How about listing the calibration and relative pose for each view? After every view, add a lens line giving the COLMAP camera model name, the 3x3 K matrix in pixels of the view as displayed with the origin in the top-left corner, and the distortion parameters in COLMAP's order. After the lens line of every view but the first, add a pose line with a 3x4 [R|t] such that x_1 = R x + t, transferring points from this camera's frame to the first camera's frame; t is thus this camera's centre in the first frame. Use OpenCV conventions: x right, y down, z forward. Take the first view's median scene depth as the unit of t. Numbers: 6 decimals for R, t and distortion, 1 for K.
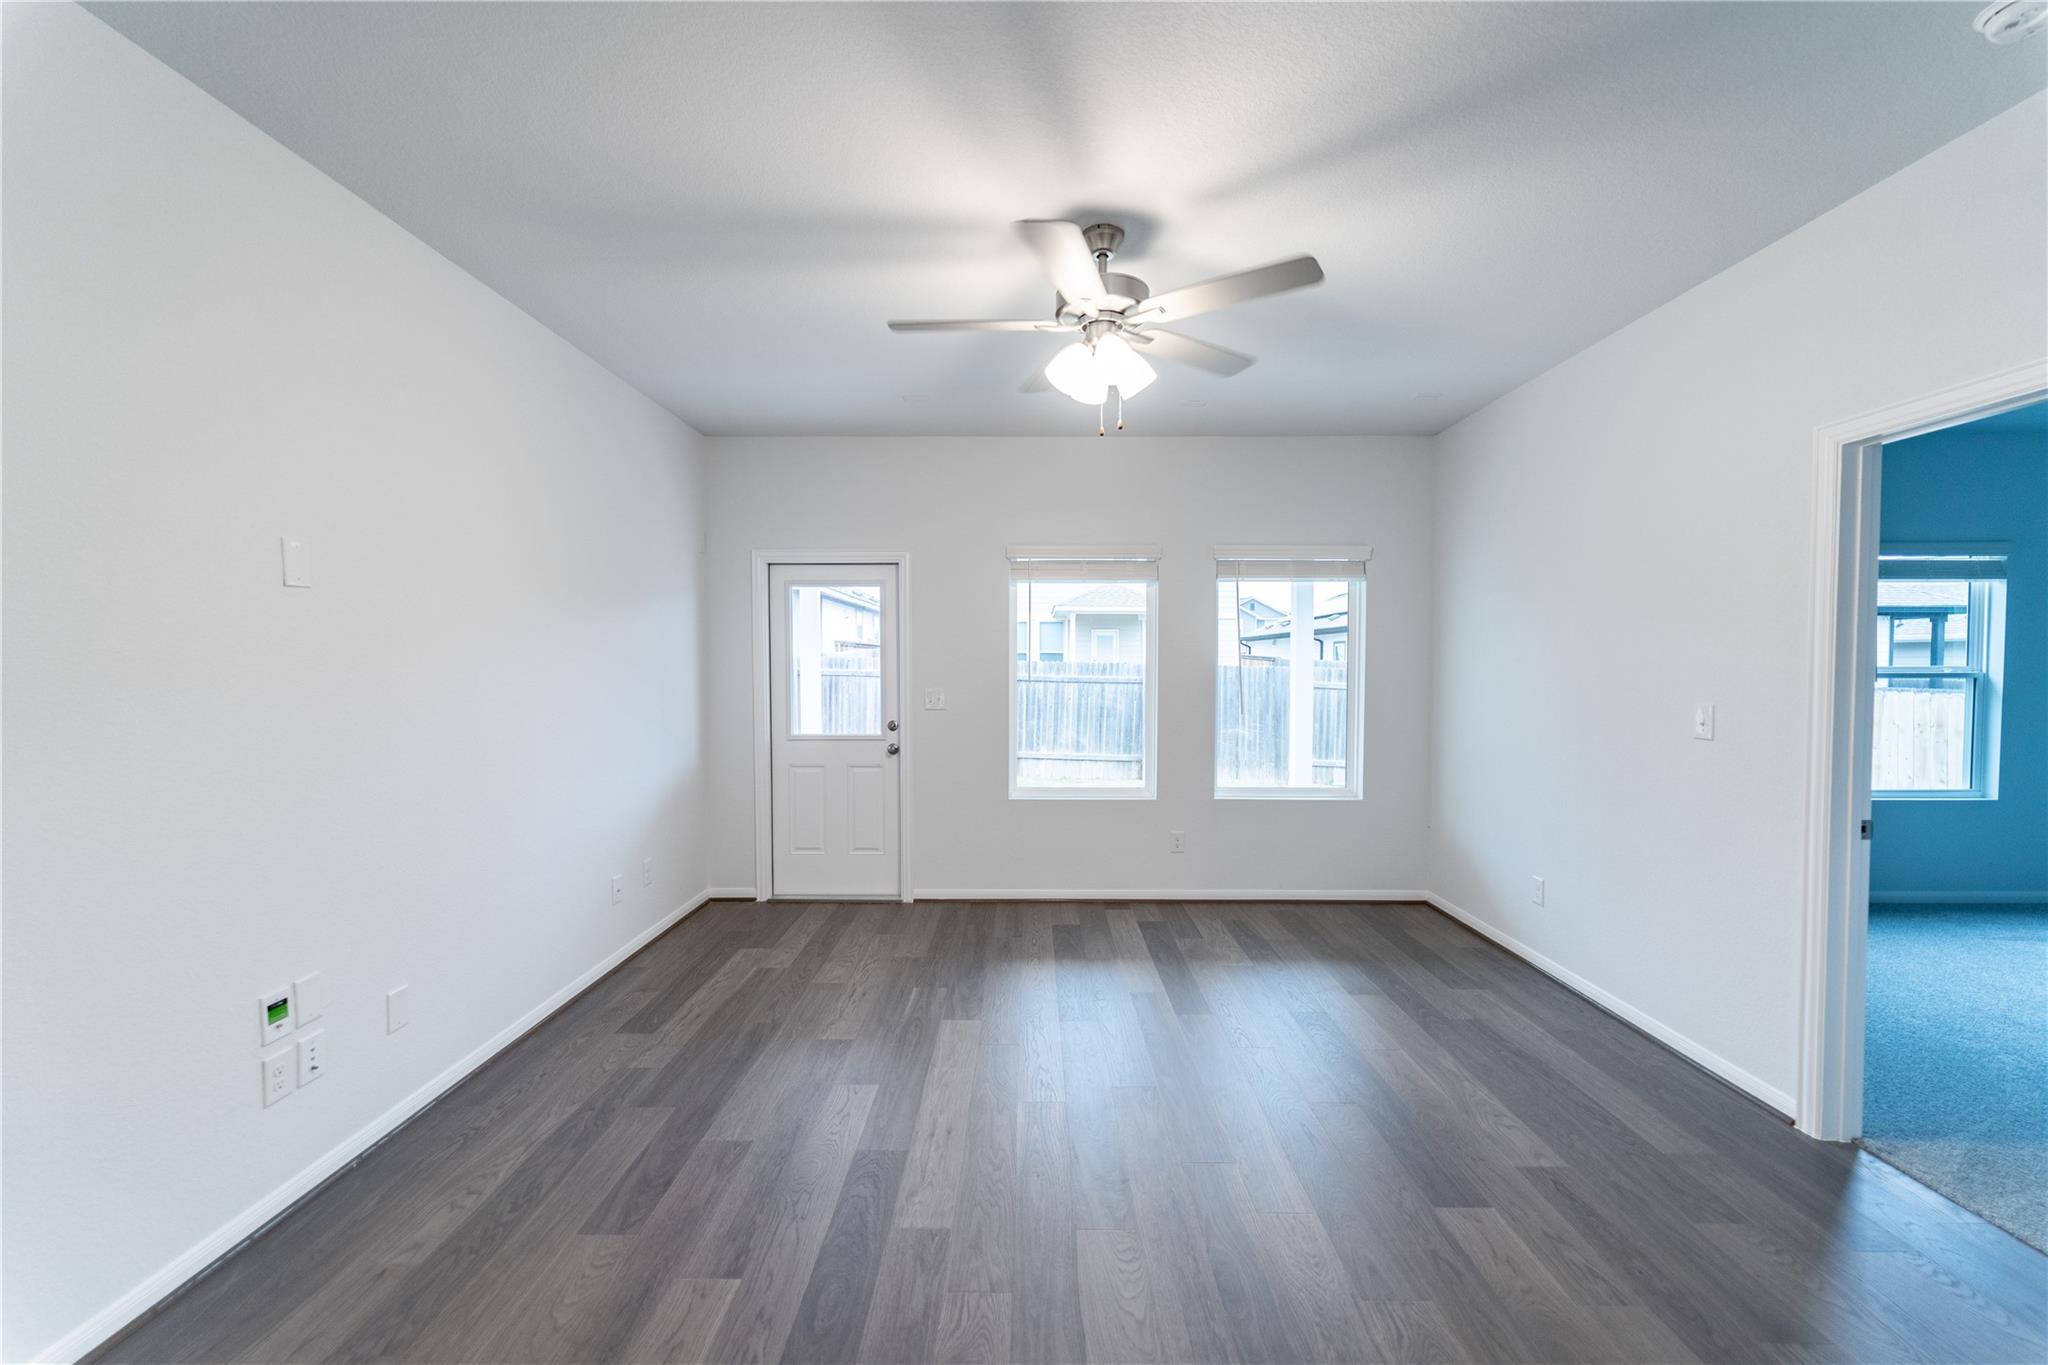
lens RADIAL K [[825.4, 0, 1023.0], [0, 825.4, 690.5], [0, 0, 1]] dist [0.000805, 0.000171]
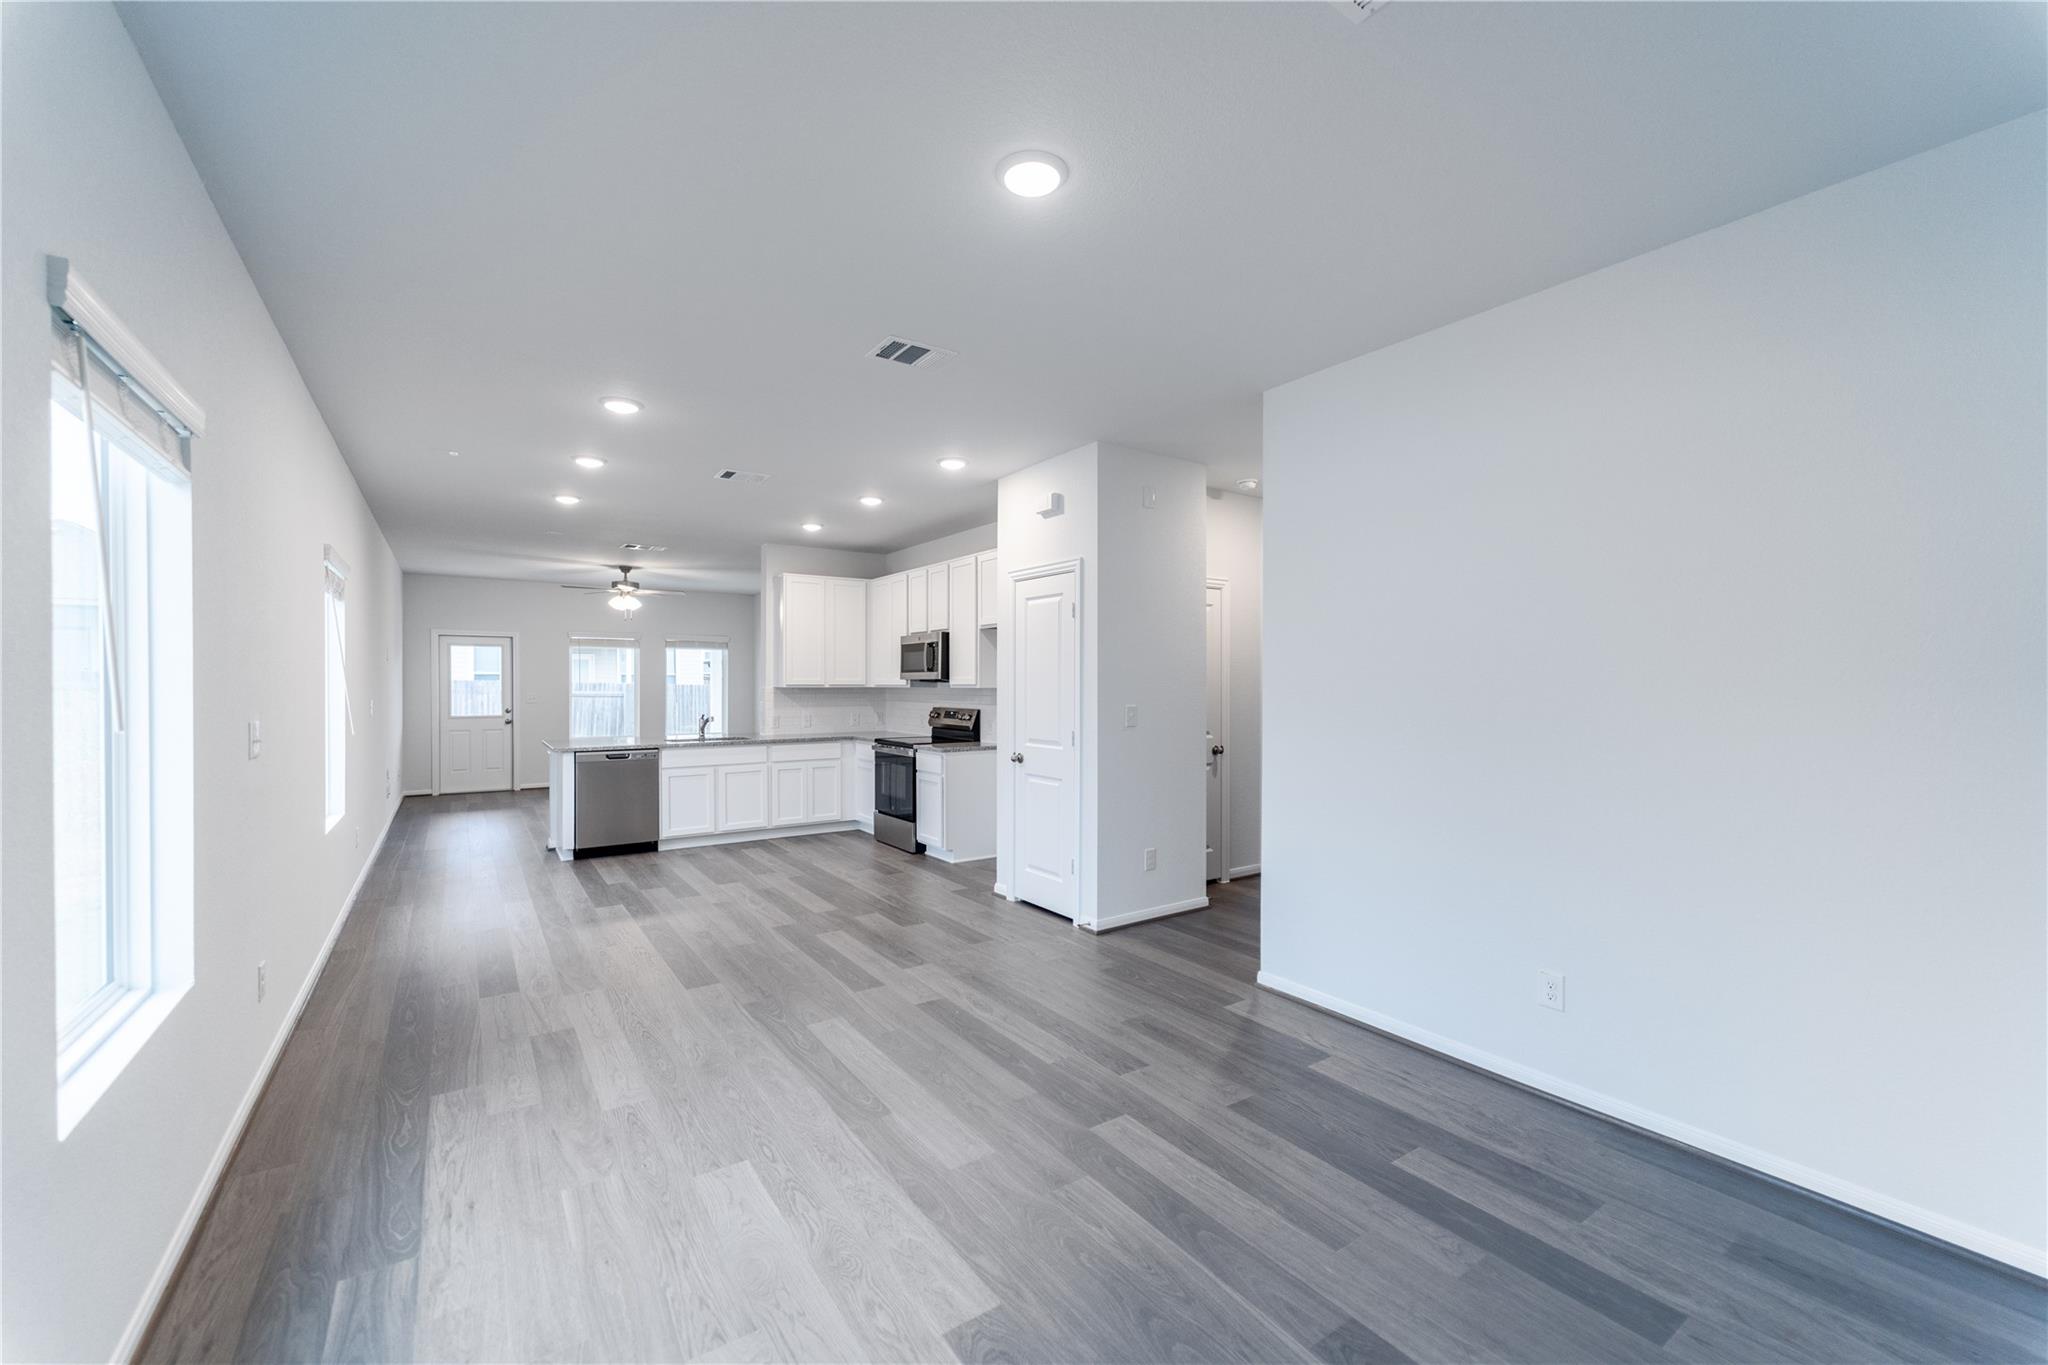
lens RADIAL K [[825.4, 0, 1023.0], [0, 825.4, 690.5], [0, 0, 1]] dist [0.000805, 0.000171]
pose [[0.830635, -0.007295, 0.556770, -0.238579], [0.008051, 0.999967, 0.001091, -0.002488], [-0.556760, 0.003577, 0.830666, -1.550768]]
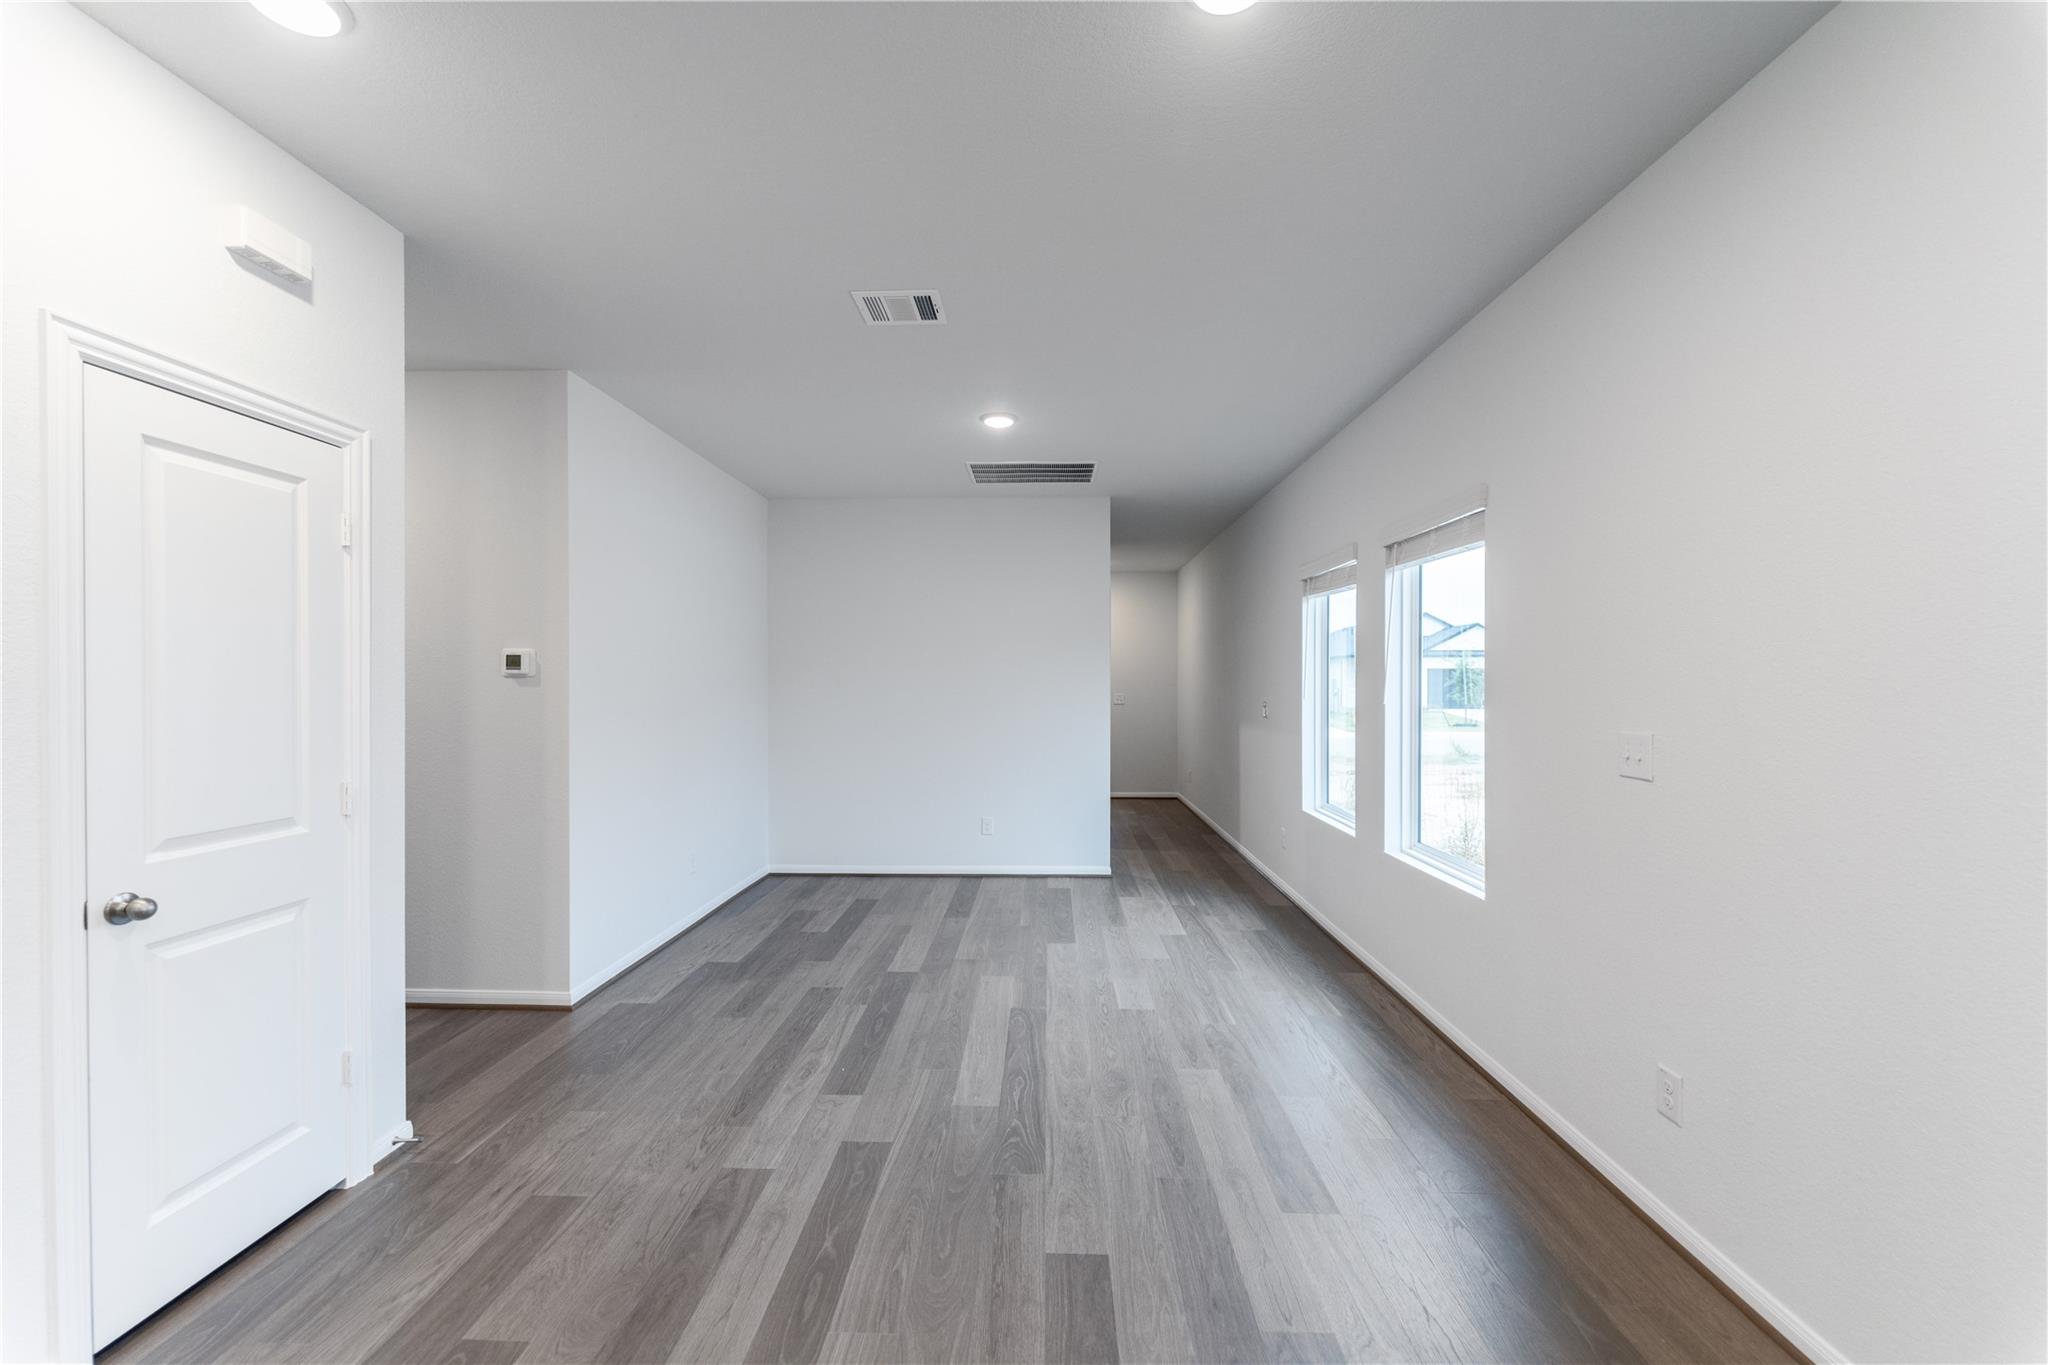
lens RADIAL K [[825.4, 0, 1023.0], [0, 825.4, 690.5], [0, 0, 1]] dist [0.000805, 0.000171]
pose [[-0.999225, -0.004639, 0.039093, -0.050402], [-0.003888, 0.999807, 0.019267, -0.015124], [-0.039175, 0.019100, -0.999050, -0.358940]]
